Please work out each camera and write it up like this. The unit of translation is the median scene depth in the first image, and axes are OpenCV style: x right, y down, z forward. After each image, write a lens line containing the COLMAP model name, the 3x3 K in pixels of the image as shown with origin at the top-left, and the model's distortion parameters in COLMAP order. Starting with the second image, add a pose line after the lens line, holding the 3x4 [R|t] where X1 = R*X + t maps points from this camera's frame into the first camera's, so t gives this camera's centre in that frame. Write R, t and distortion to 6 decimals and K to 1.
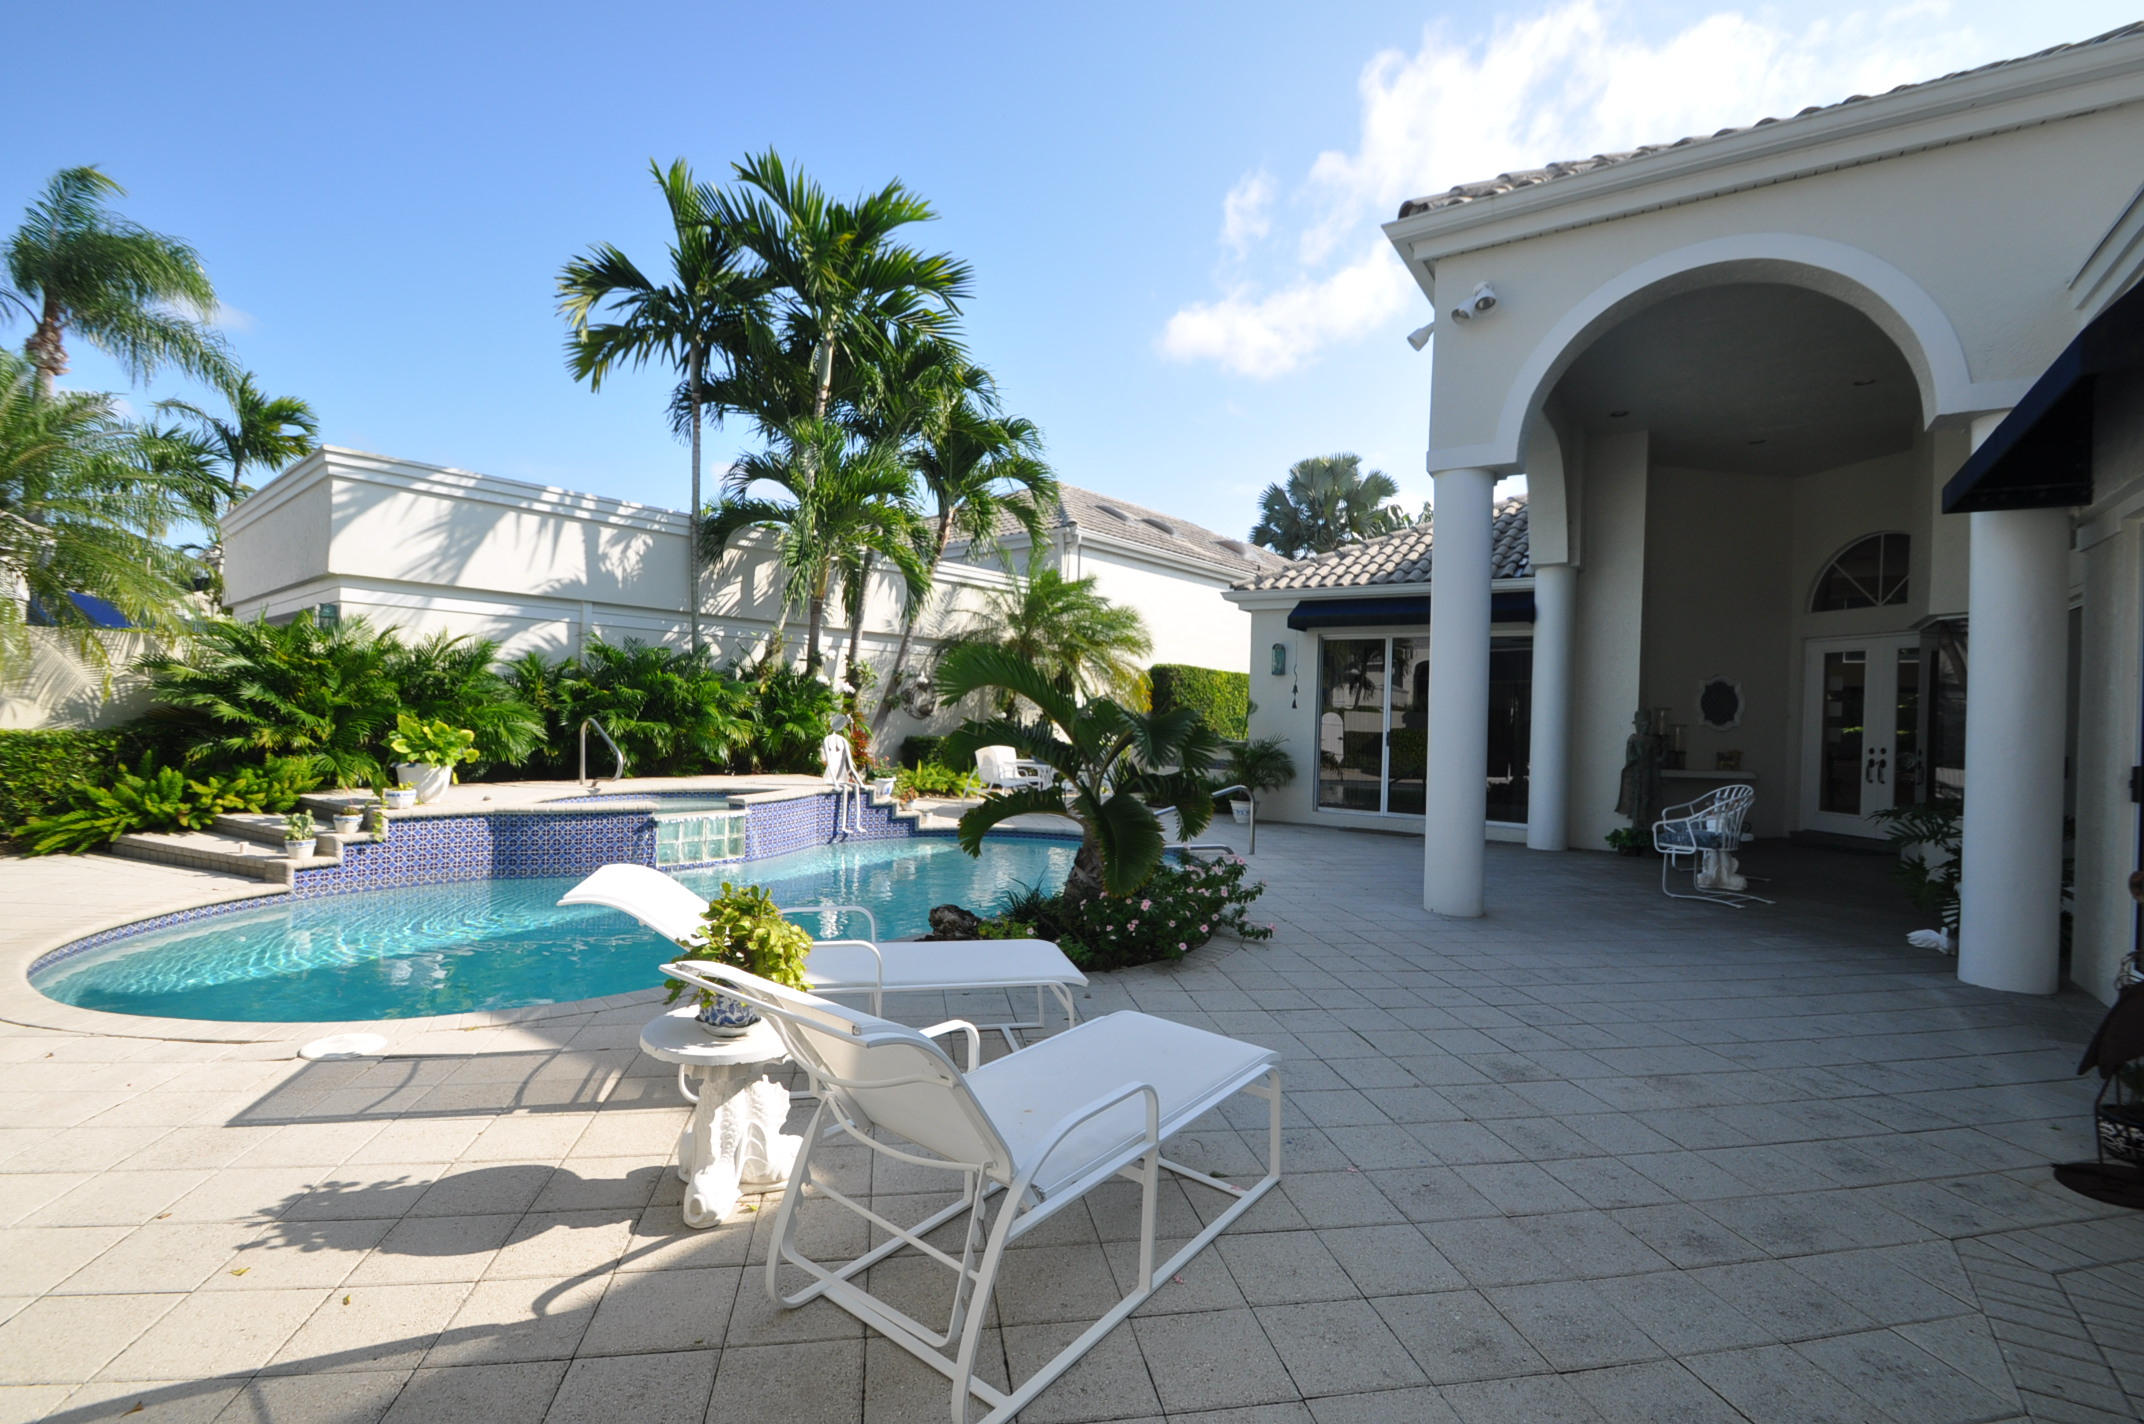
lens RADIAL K [[940.9, 0, 1072.0], [0, 940.9, 712.0], [0, 0, 1]] dist [0.013014, -0.016033]
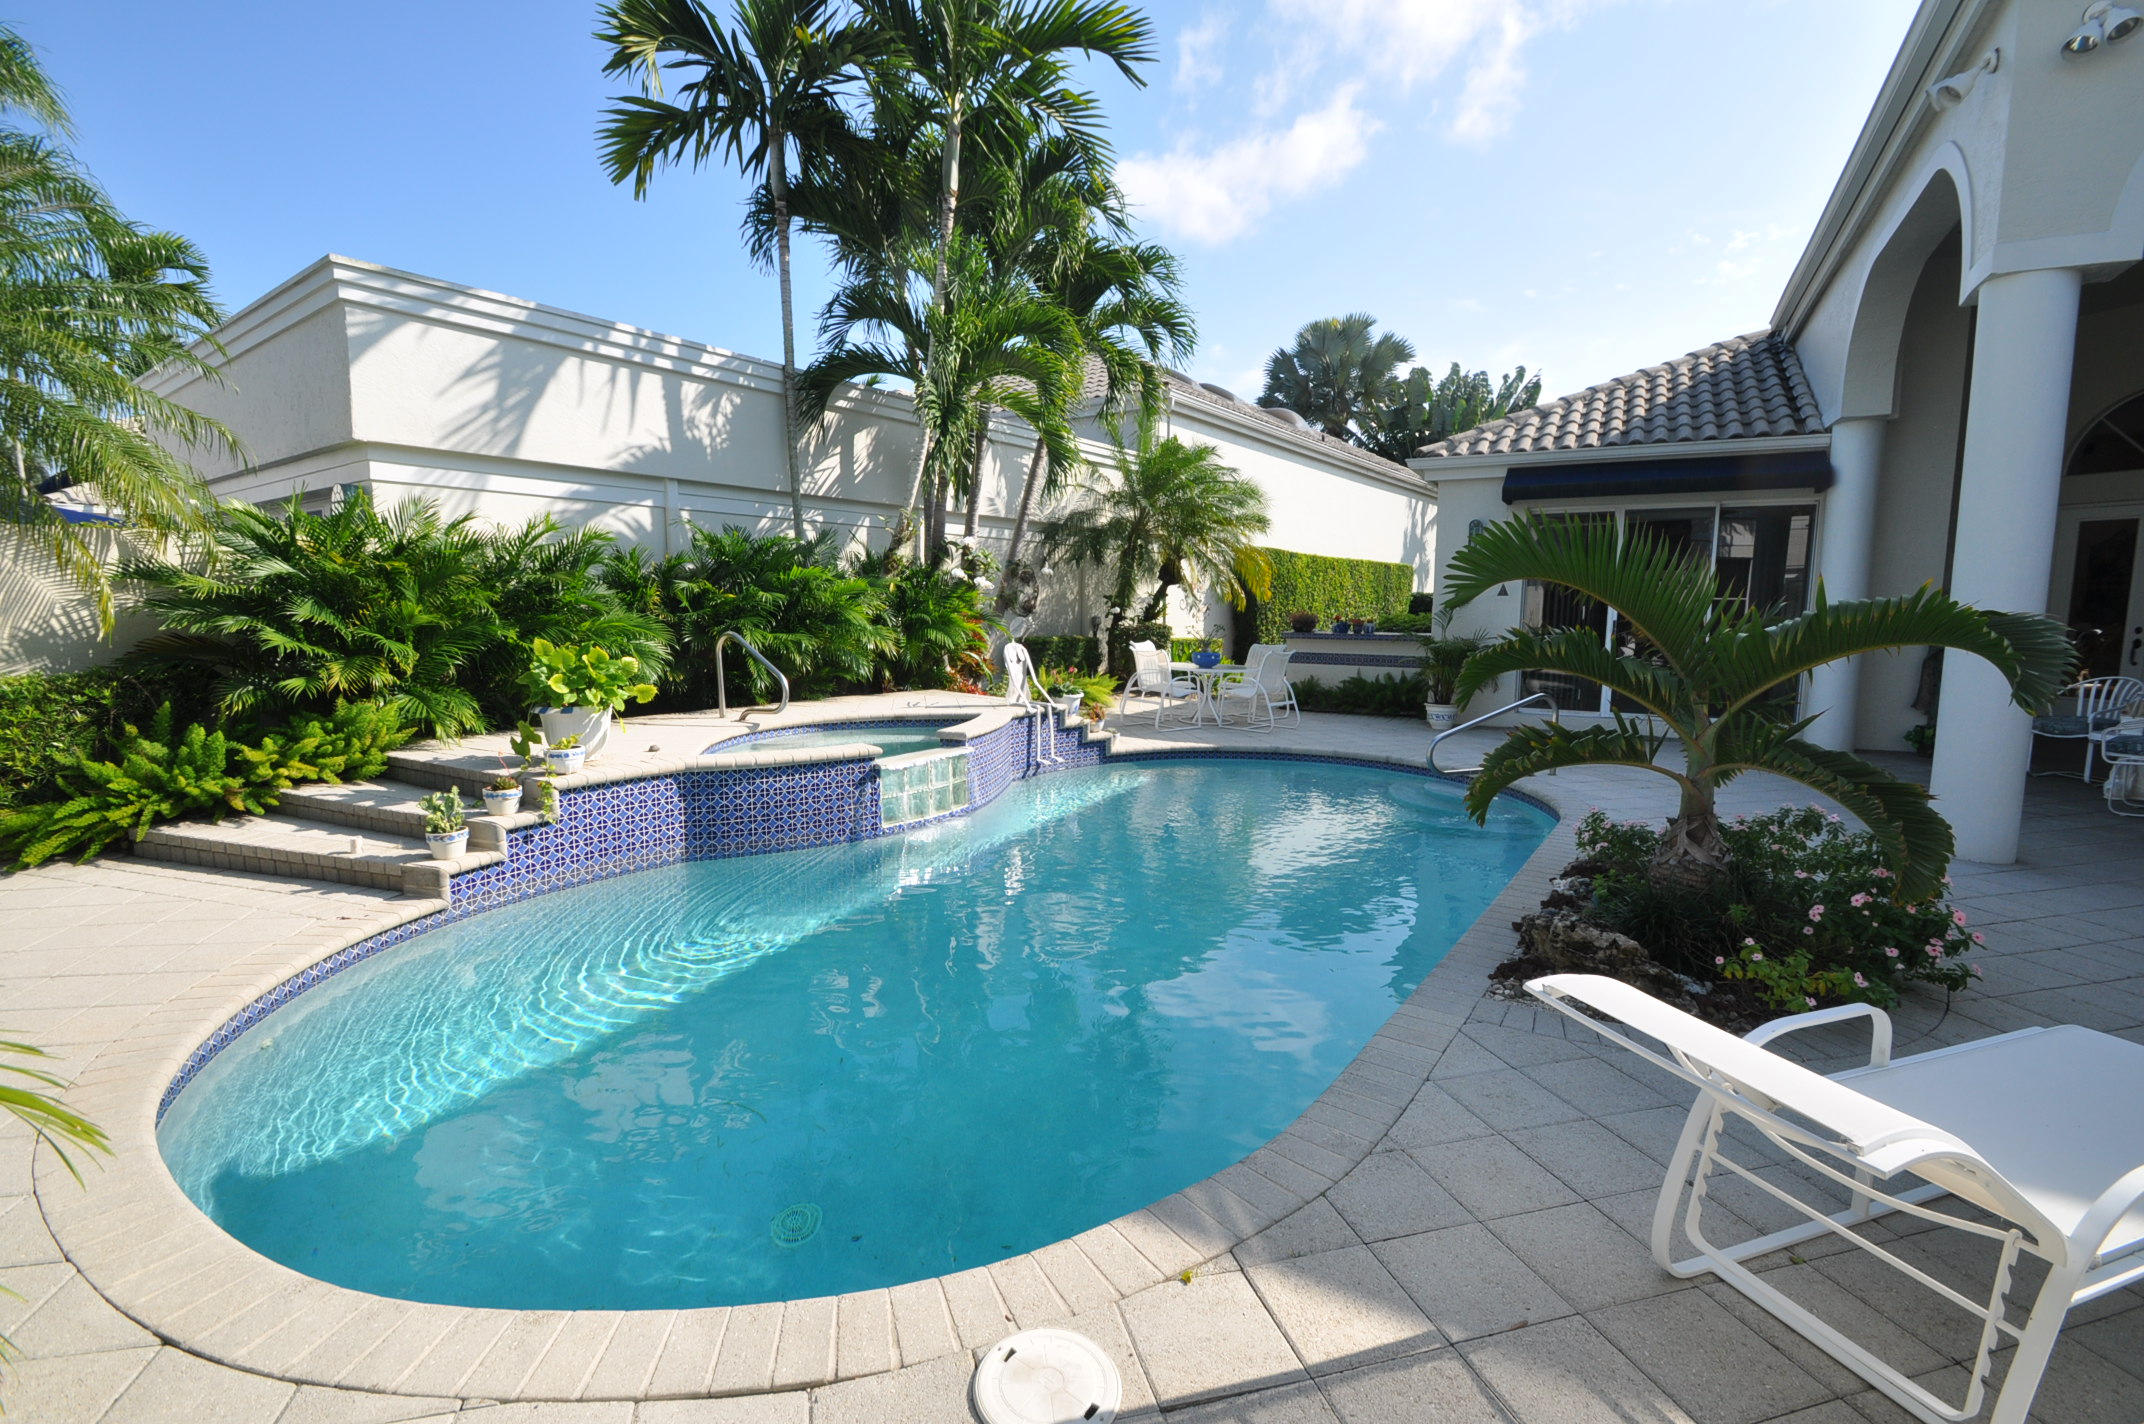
lens RADIAL K [[940.9, 0, 1072.0], [0, 940.9, 712.0], [0, 0, 1]] dist [0.013014, -0.016033]
pose [[0.996630, -0.031689, 0.075666, -0.281564], [0.022338, 0.992355, 0.121375, -0.014717], [-0.078933, -0.119276, 0.989719, 0.202366]]
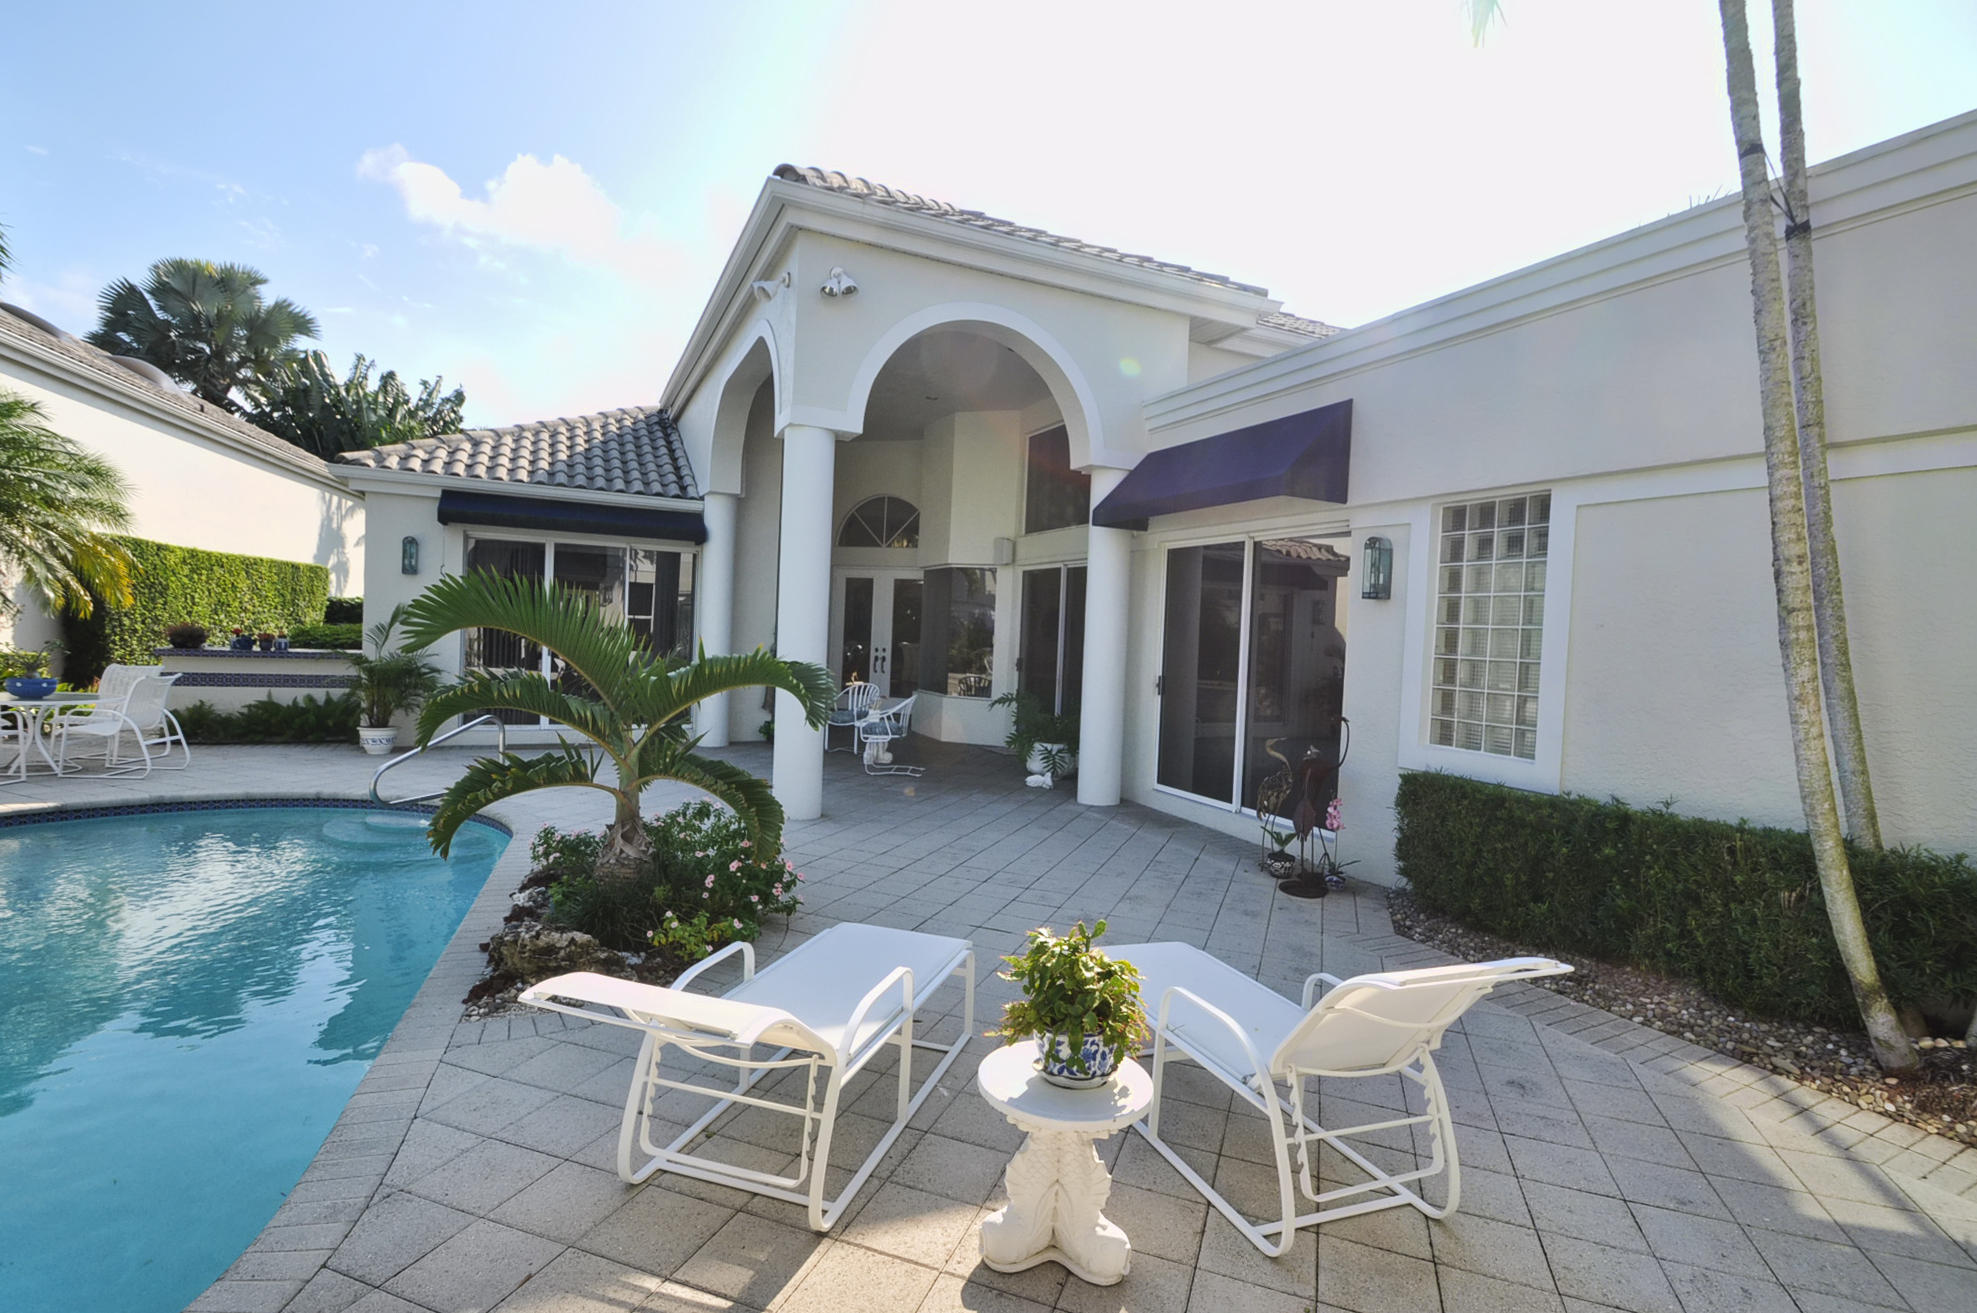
lens RADIAL K [[940.4, 0, 982.6], [0, 940.4, 660.3], [0, 0, 1]] dist [0.011306, -0.014120]
pose [[0.510800, -0.035140, 0.858981, -0.315894], [-0.030068, 0.997823, 0.058700, -0.034965], [-0.859174, -0.055811, 0.508631, 0.164384]]
